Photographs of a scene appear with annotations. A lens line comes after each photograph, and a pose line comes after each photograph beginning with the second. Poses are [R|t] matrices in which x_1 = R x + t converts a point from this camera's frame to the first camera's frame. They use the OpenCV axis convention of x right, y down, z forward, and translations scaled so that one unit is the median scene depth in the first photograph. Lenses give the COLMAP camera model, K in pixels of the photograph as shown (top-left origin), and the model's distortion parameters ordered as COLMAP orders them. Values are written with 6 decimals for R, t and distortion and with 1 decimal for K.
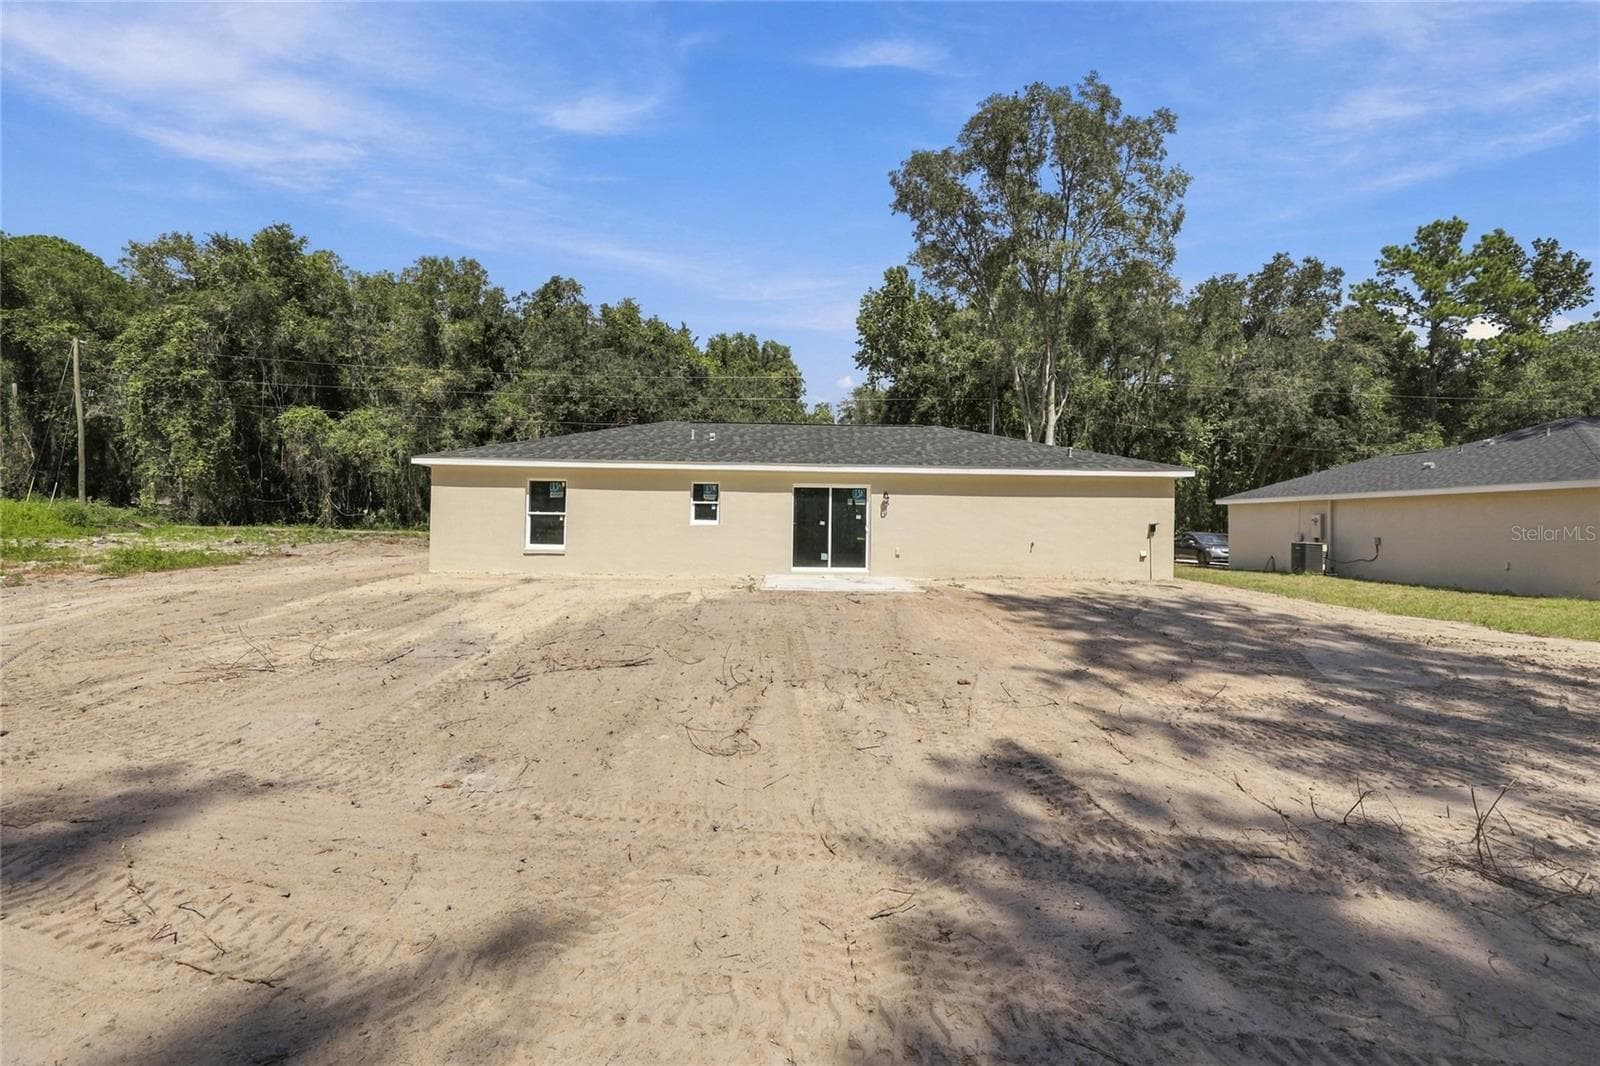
lens RADIAL K [[682.5, 0, 800.0], [0, 682.5, 533.0], [0, 0, 1]] dist [-0.001069, 0.001530]
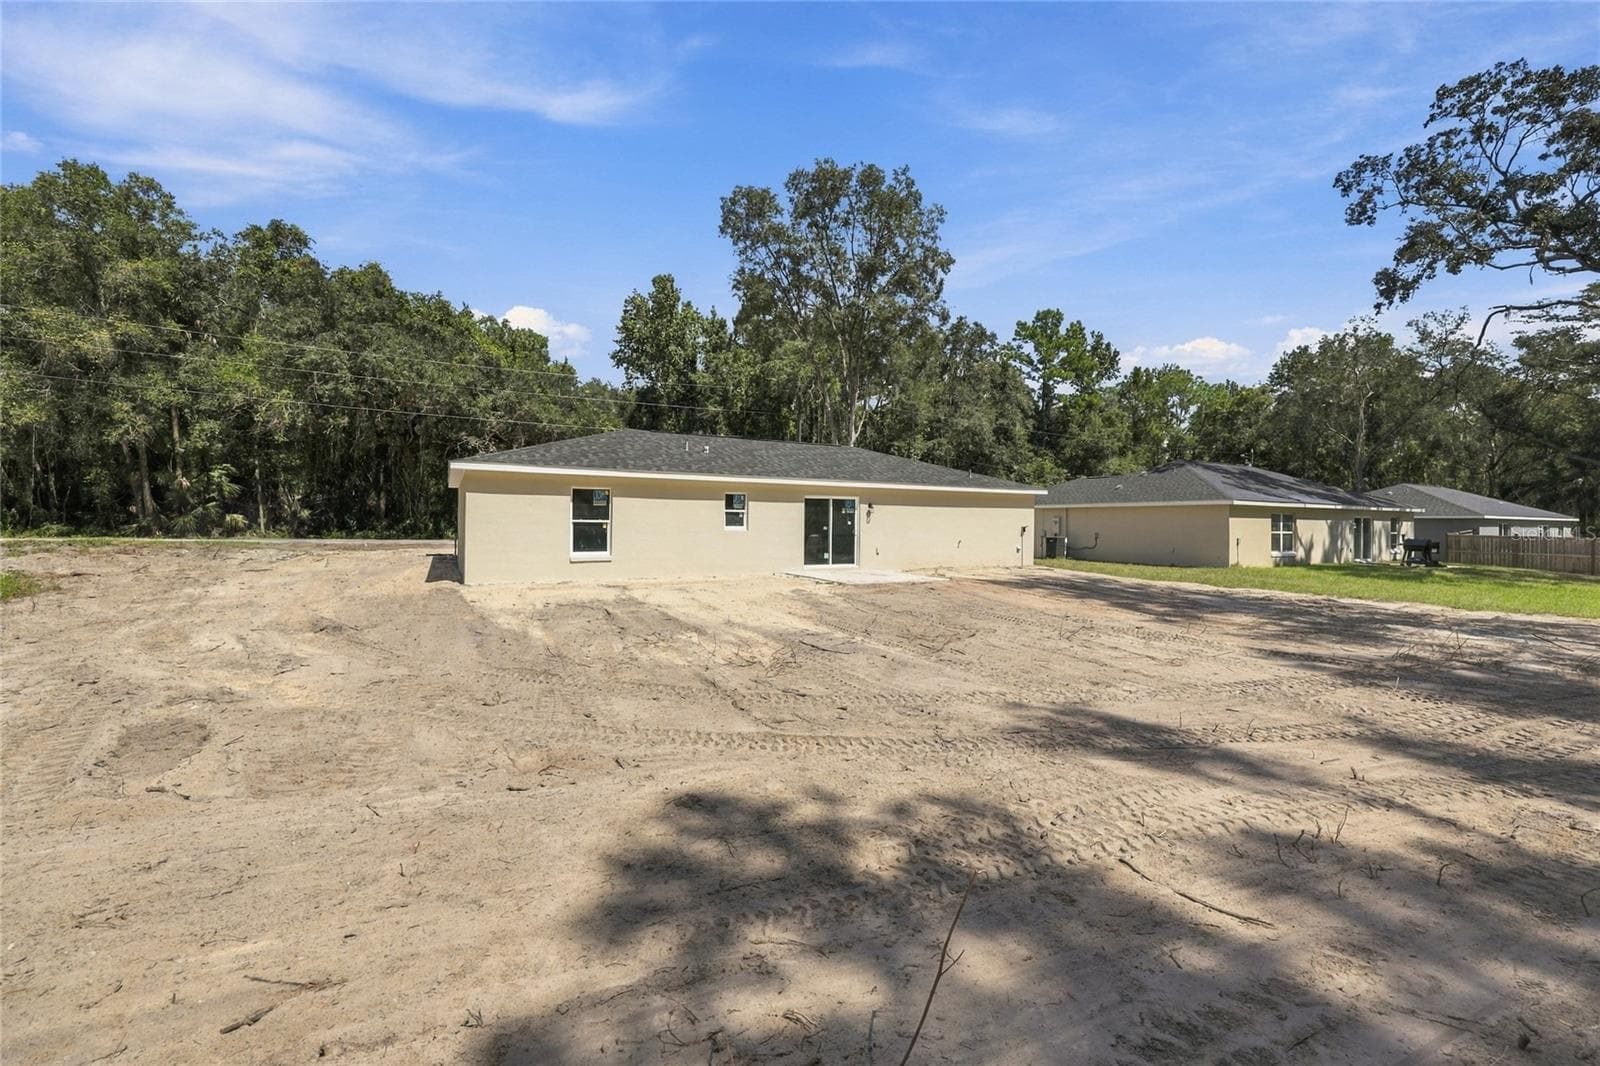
lens RADIAL K [[682.5, 0, 800.0], [0, 682.5, 533.0], [0, 0, 1]] dist [-0.001069, 0.001530]
pose [[0.879416, -0.012867, 0.475881, -0.298485], [0.009461, 0.999910, 0.009553, -0.009218], [-0.475961, -0.003899, 0.879458, -0.019275]]
